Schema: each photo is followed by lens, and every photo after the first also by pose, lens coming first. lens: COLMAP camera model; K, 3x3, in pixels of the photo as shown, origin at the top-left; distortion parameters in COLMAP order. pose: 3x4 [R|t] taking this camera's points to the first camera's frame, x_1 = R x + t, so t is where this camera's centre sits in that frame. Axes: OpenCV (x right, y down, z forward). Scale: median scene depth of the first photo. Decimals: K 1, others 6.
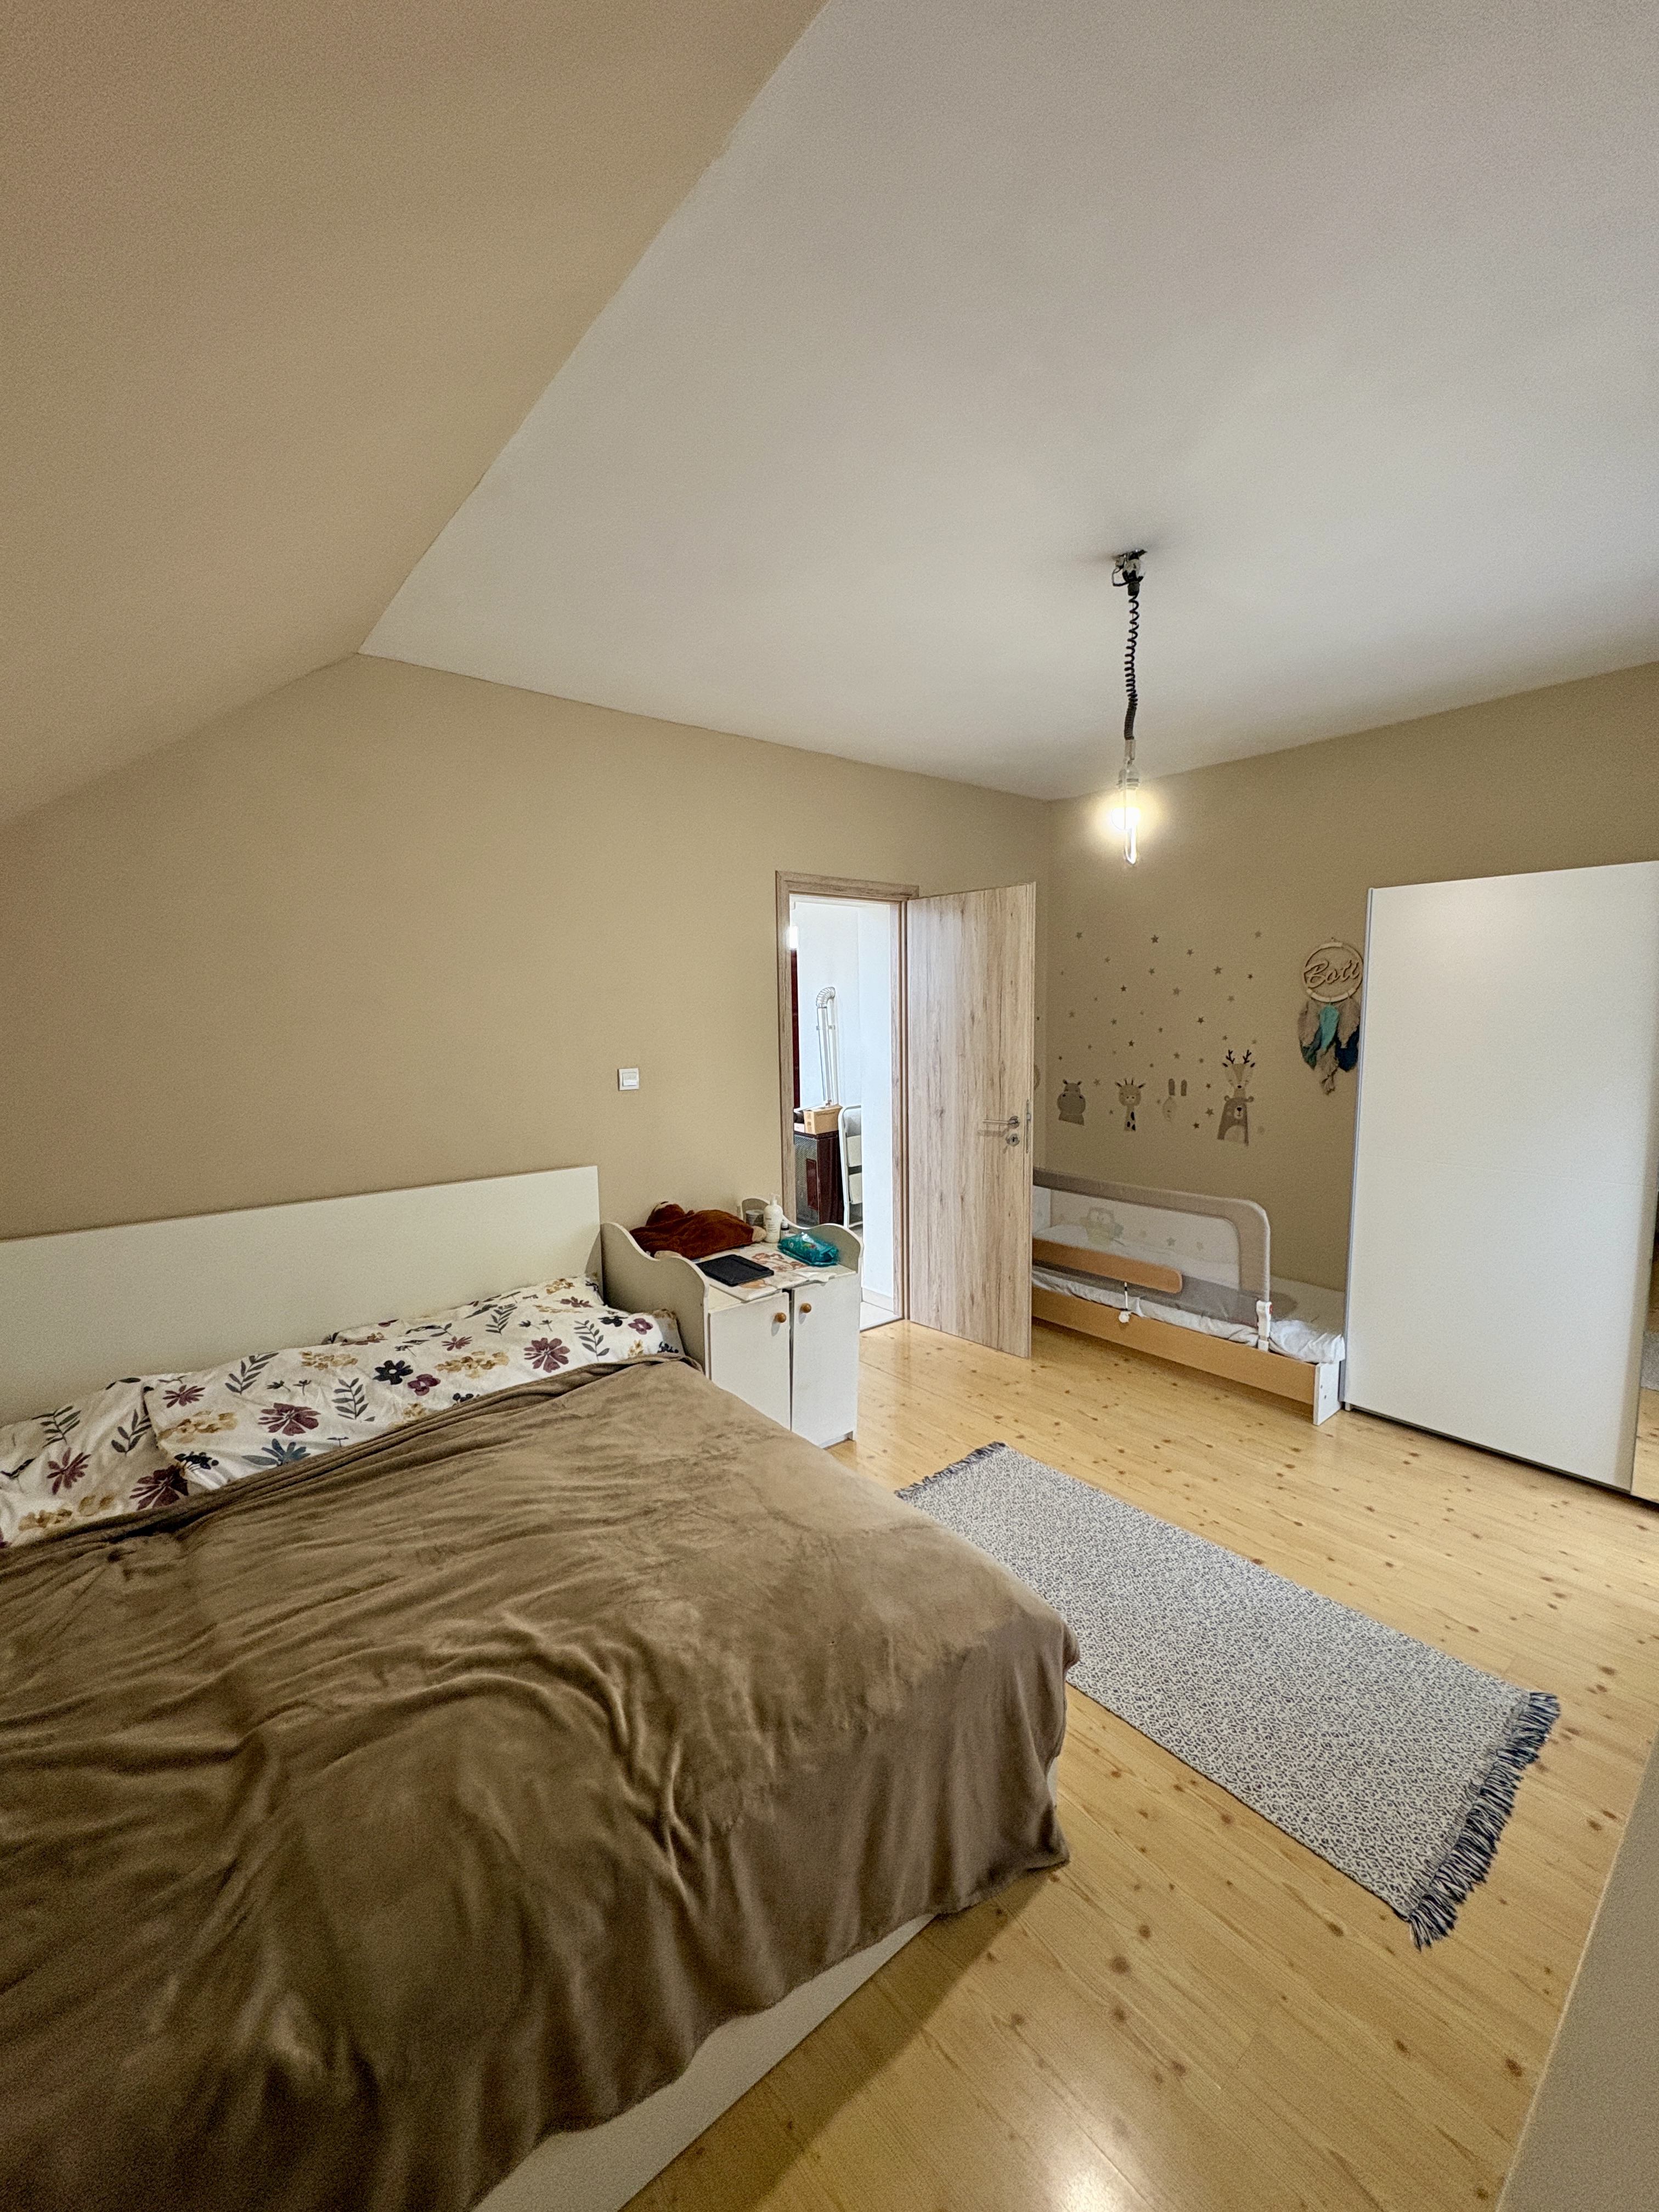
lens RADIAL K [[881.0, 0, 828.6], [0, 881.0, 1106.4], [0, 0, 1]] dist [0.000084, 0.000264]
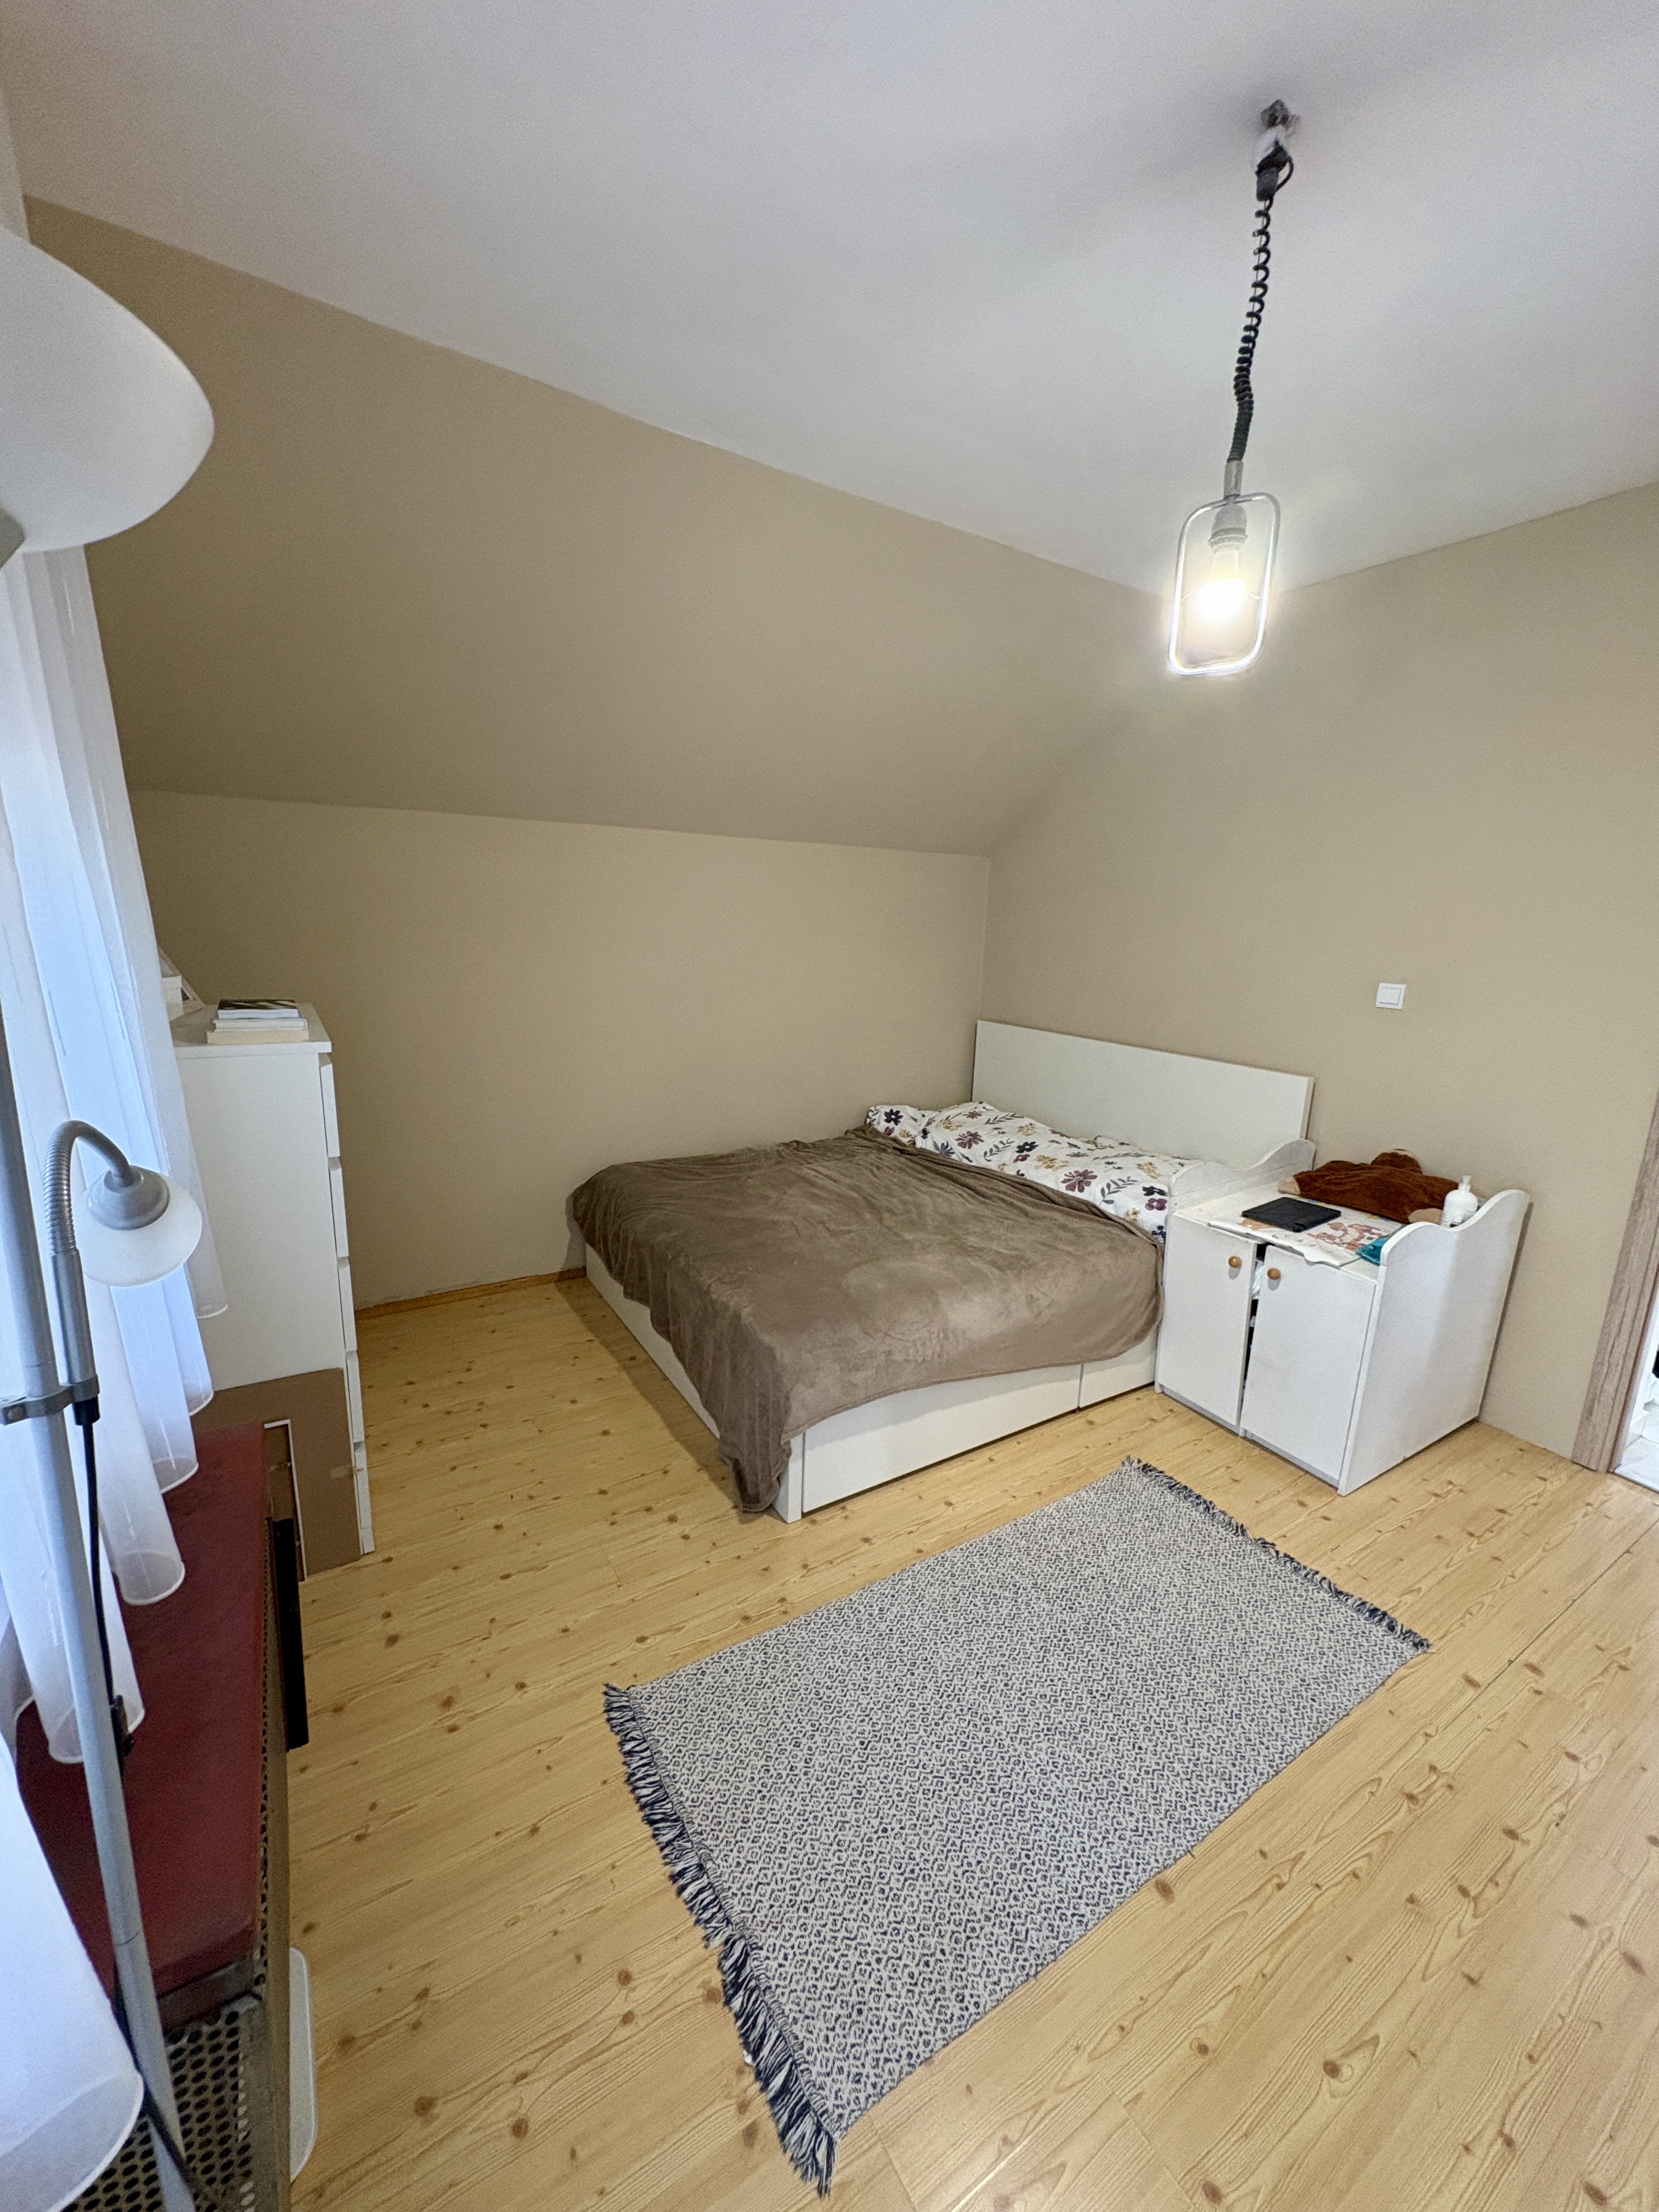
lens RADIAL K [[881.0, 0, 827.6], [0, 881.0, 1102.7], [0, 0, 1]] dist [0.000084, 0.000264]
pose [[-0.126105, 0.222564, -0.966728, 1.104643], [-0.133193, 0.961885, 0.238824, -0.098434], [0.983035, 0.158878, -0.091655, 0.872454]]
